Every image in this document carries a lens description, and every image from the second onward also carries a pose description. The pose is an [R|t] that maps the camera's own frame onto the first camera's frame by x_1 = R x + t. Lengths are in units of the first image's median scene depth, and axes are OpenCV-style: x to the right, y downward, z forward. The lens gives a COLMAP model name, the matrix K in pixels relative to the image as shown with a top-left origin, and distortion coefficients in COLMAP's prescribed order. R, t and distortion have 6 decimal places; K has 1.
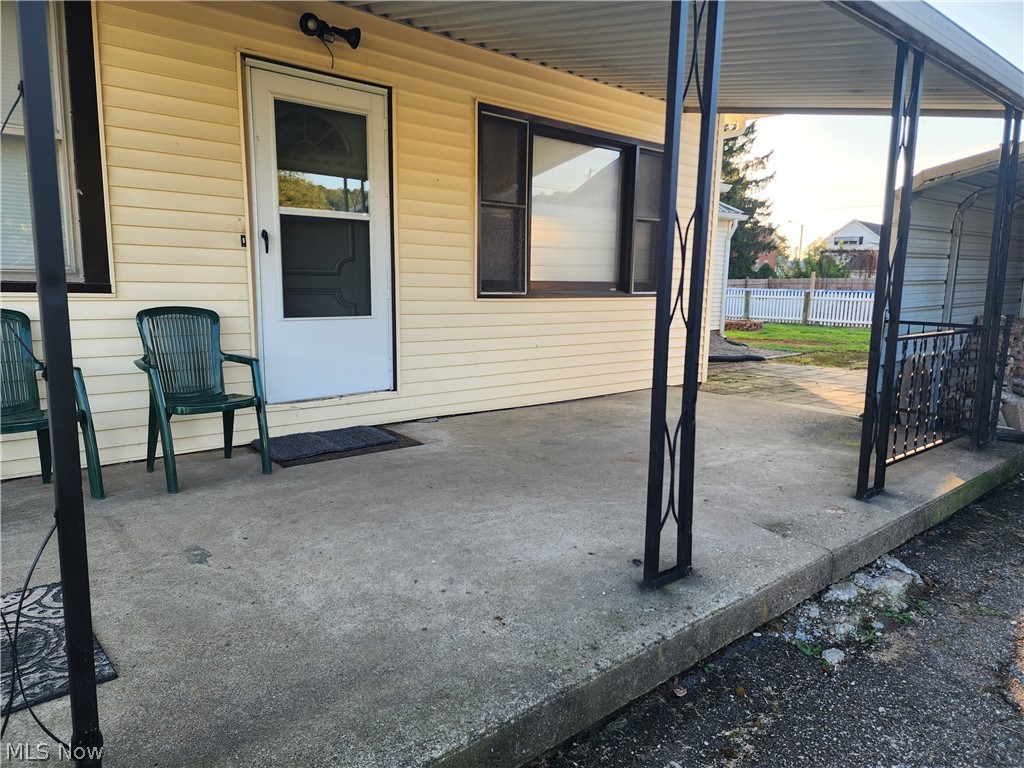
lens RADIAL K [[678.3, 0, 509.6], [0, 678.3, 369.4], [0, 0, 1]] dist [0.081175, -0.000181]
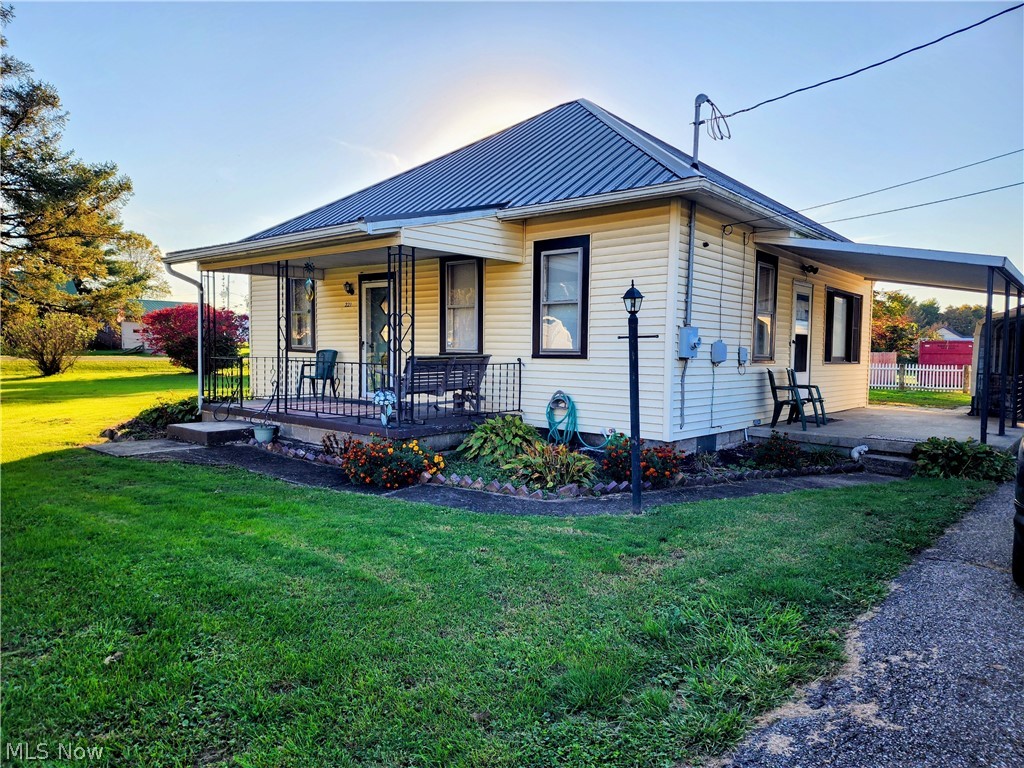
lens RADIAL K [[678.3, 0, 509.6], [0, 678.3, 369.4], [0, 0, 1]] dist [0.081175, -0.000181]
pose [[0.988469, -0.000130, 0.151425, -0.196677], [0.014532, 0.995466, -0.094006, 0.016098], [-0.150727, 0.095123, 0.983988, -0.157492]]
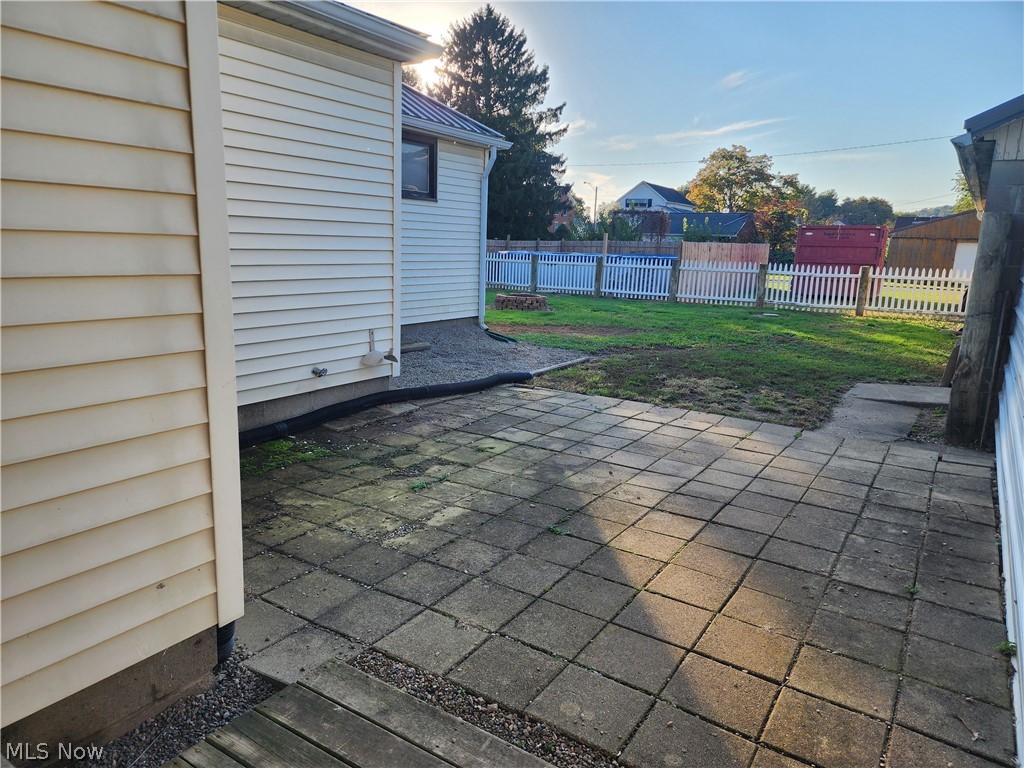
lens RADIAL K [[678.3, 0, 509.6], [0, 678.3, 369.4], [0, 0, 1]] dist [0.081175, -0.000181]
pose [[0.963637, -0.038463, 0.264430, 0.062646], [0.022977, 0.997848, 0.061411, -0.018140], [-0.266223, -0.053102, 0.962448, 0.138098]]
